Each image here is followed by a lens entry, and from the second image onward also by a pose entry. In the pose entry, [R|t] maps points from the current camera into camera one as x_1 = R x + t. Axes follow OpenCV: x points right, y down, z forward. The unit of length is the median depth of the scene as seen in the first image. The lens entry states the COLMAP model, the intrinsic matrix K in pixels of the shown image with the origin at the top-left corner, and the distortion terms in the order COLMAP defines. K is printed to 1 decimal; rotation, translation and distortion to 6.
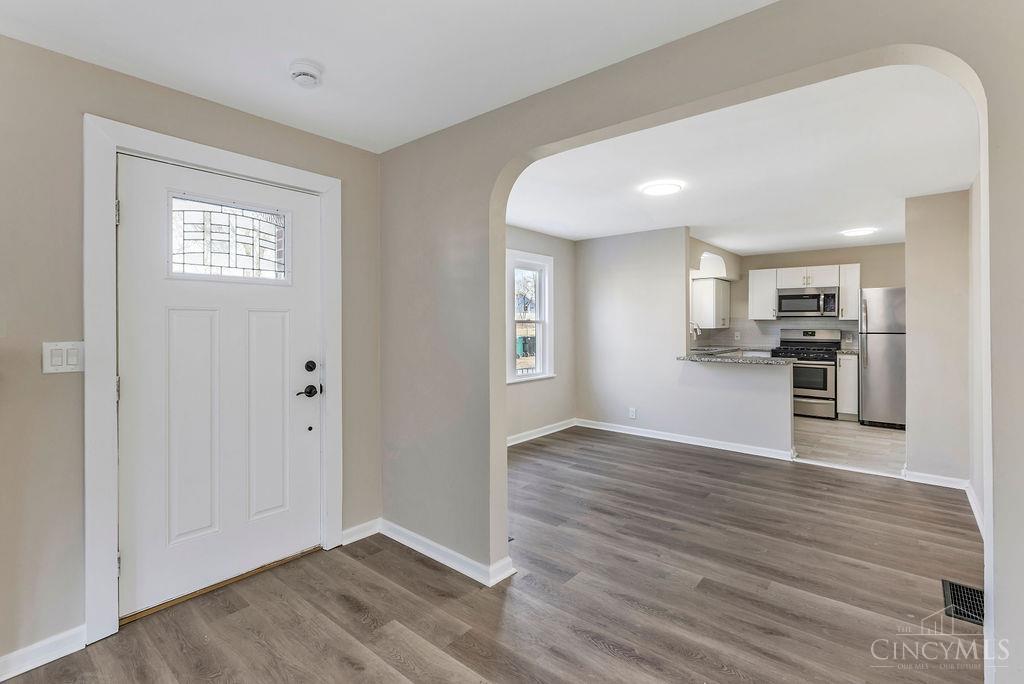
lens RADIAL K [[469.5, 0, 512.7], [0, 469.5, 323.9], [0, 0, 1]] dist [0.003386, -0.000272]
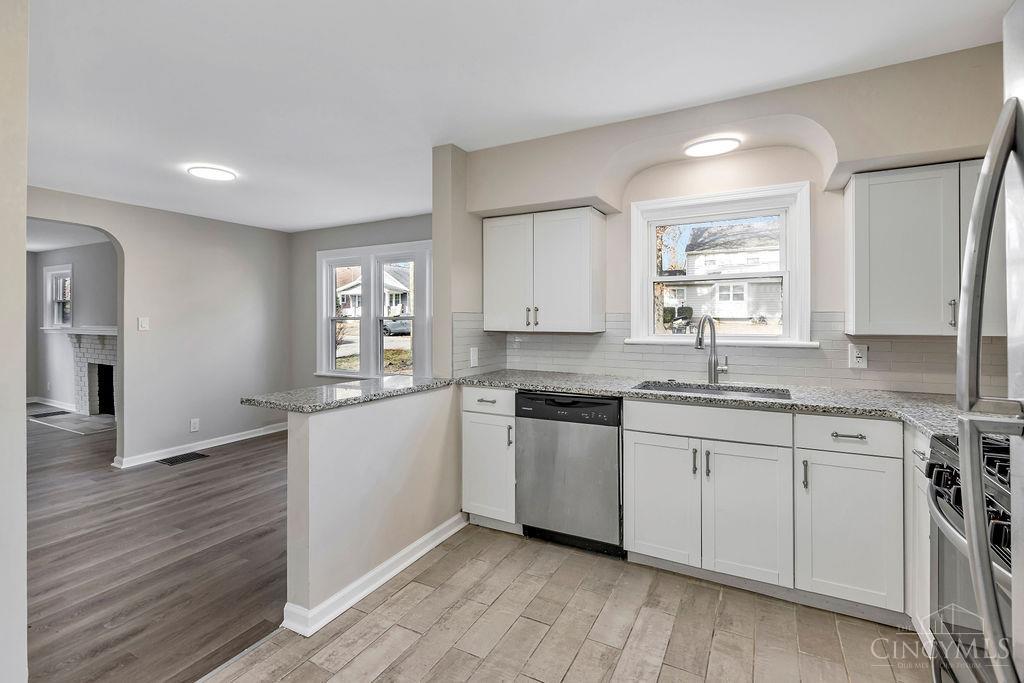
lens RADIAL K [[469.5, 0, 512.7], [0, 469.5, 323.4], [0, 0, 1]] dist [0.003386, -0.000272]
pose [[0.204334, 0.008218, -0.978867, 0.825970], [0.003942, 0.999950, 0.009218, -0.001653], [0.978893, -0.005743, 0.204291, 0.863909]]
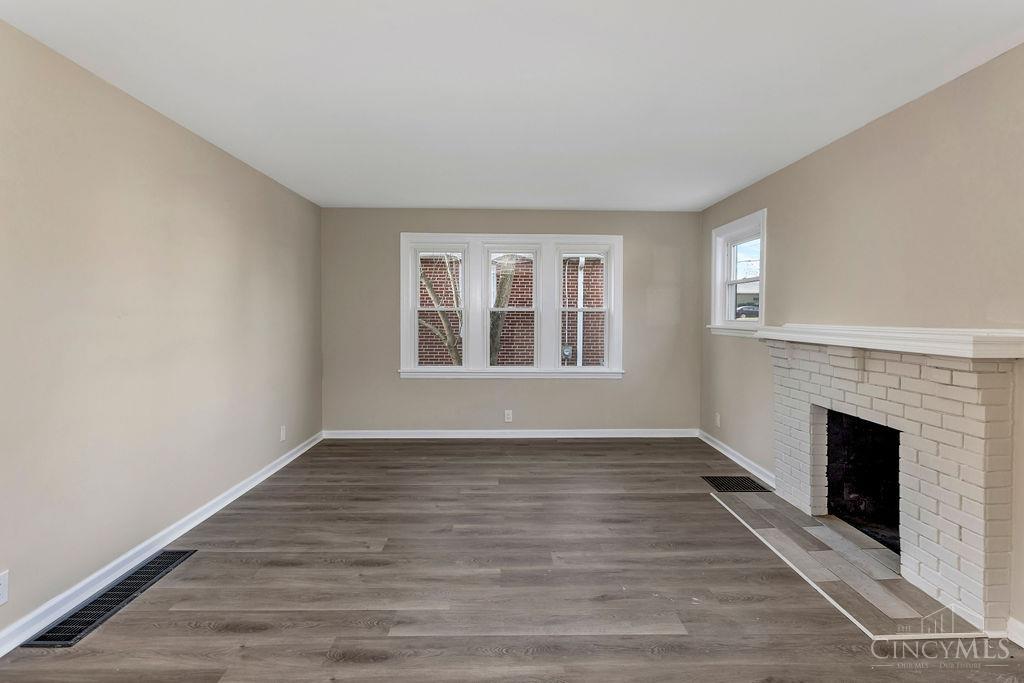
lens RADIAL K [[501.3, 0, 514.1], [0, 501.3, 321.4], [0, 0, 1]] dist [-0.003949, -0.000391]
pose [[-0.753956, 0.004270, -0.656911, 0.152700], [-0.002223, 0.999957, 0.009052, 0.003029], [0.656921, 0.008285, -0.753914, 0.318244]]
